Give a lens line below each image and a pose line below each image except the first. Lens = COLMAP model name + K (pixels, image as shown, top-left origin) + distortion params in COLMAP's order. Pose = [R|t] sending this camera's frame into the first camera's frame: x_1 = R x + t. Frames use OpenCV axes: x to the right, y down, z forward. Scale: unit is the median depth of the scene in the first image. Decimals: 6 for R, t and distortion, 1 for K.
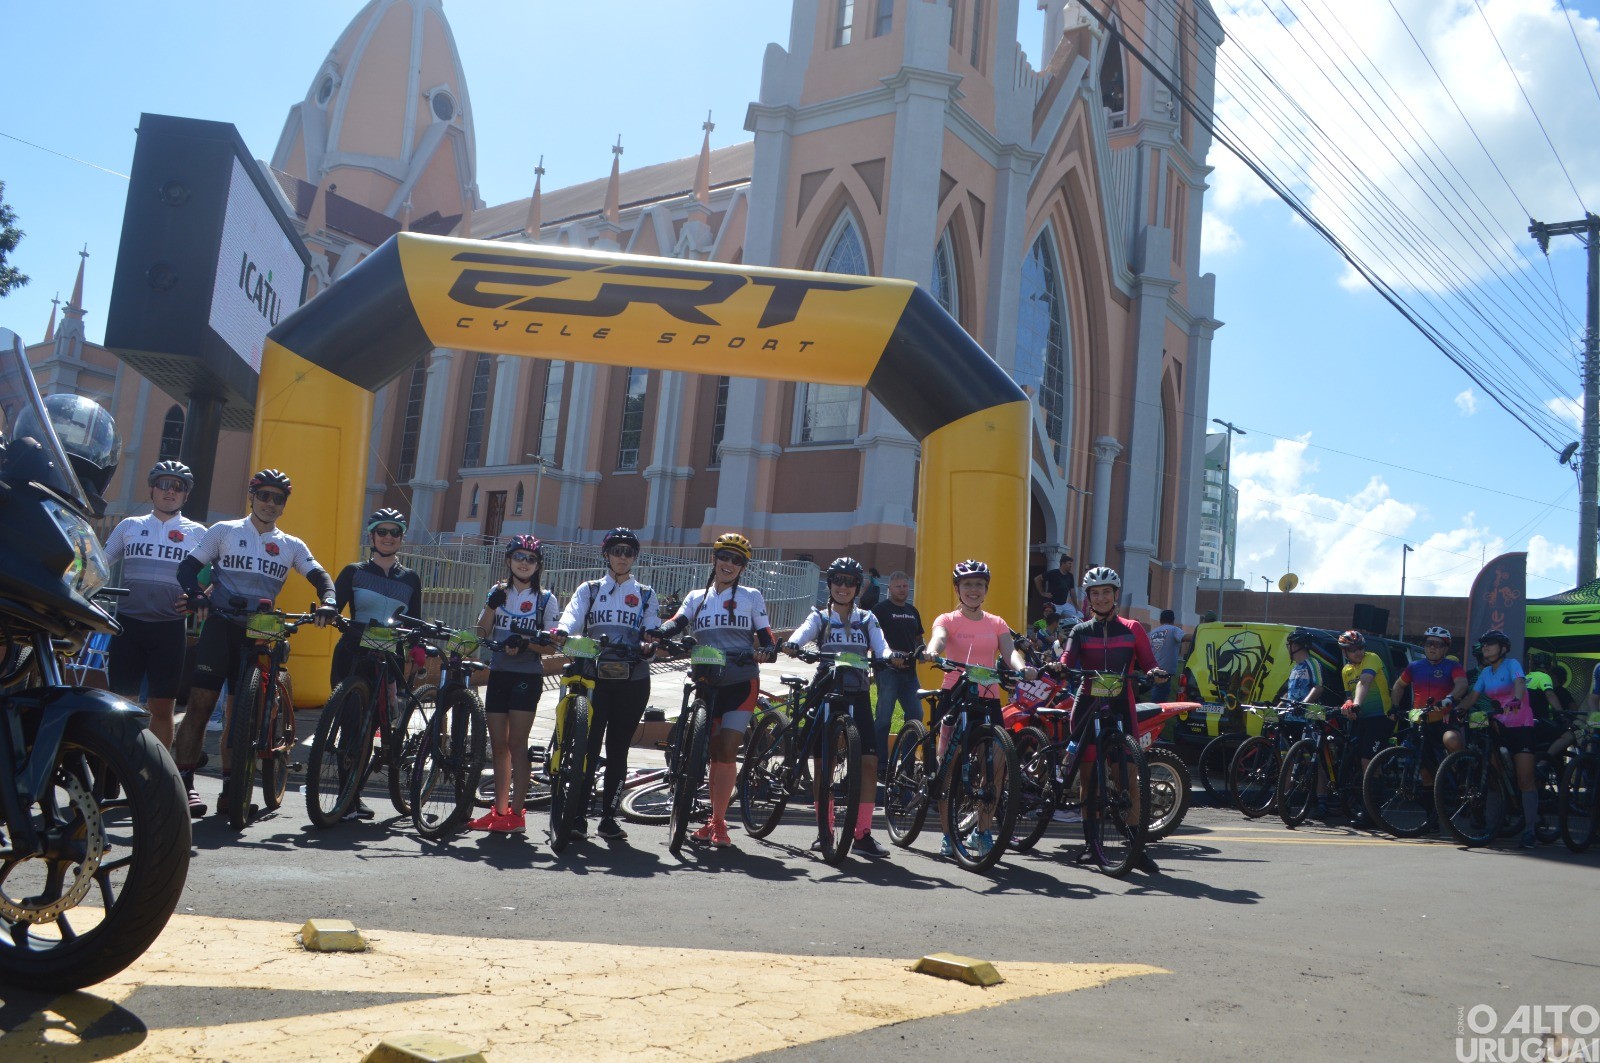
lens RADIAL K [[1311.8, 0, 780.5], [0, 1311.8, 580.1], [0, 0, 1]] dist [-0.094759, 0.027391]
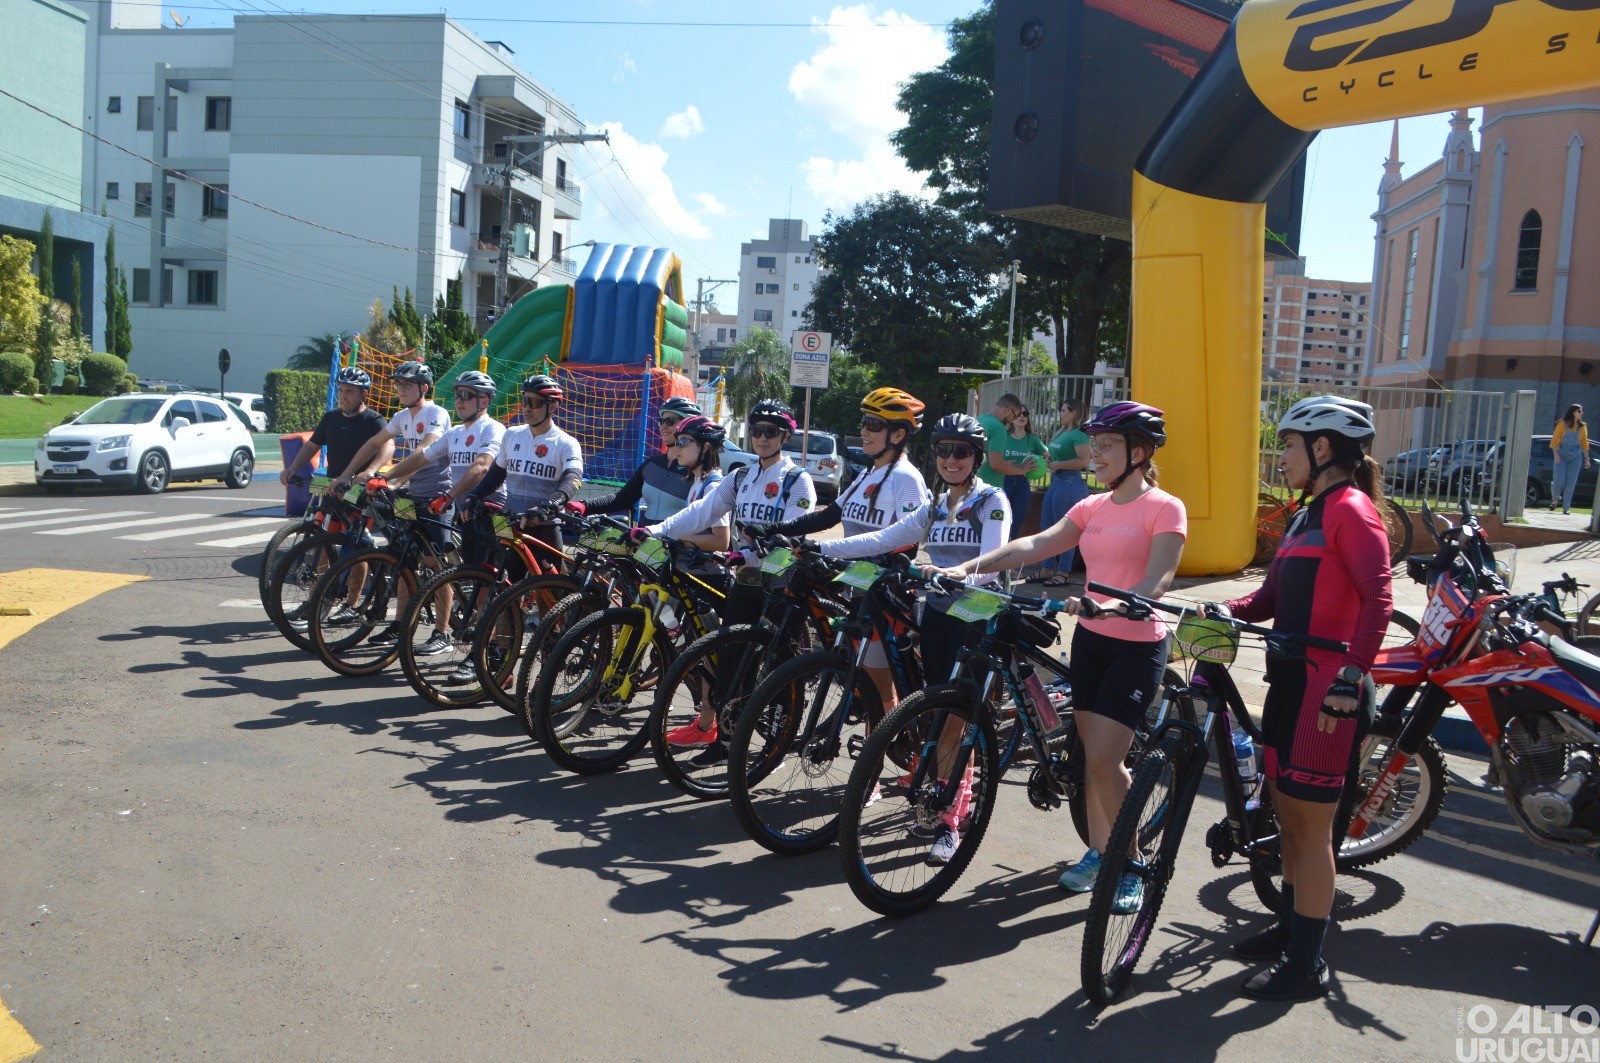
lens RADIAL K [[1397.1, 0, 793.3], [0, 1397.1, 541.6], [0, 0, 1]] dist [-0.080434, 0.012893]
pose [[0.496086, 0.012459, -0.868184, 0.327474], [0.075010, 0.995544, 0.057148, -0.000001], [0.865027, -0.093473, 0.492940, 0.300382]]
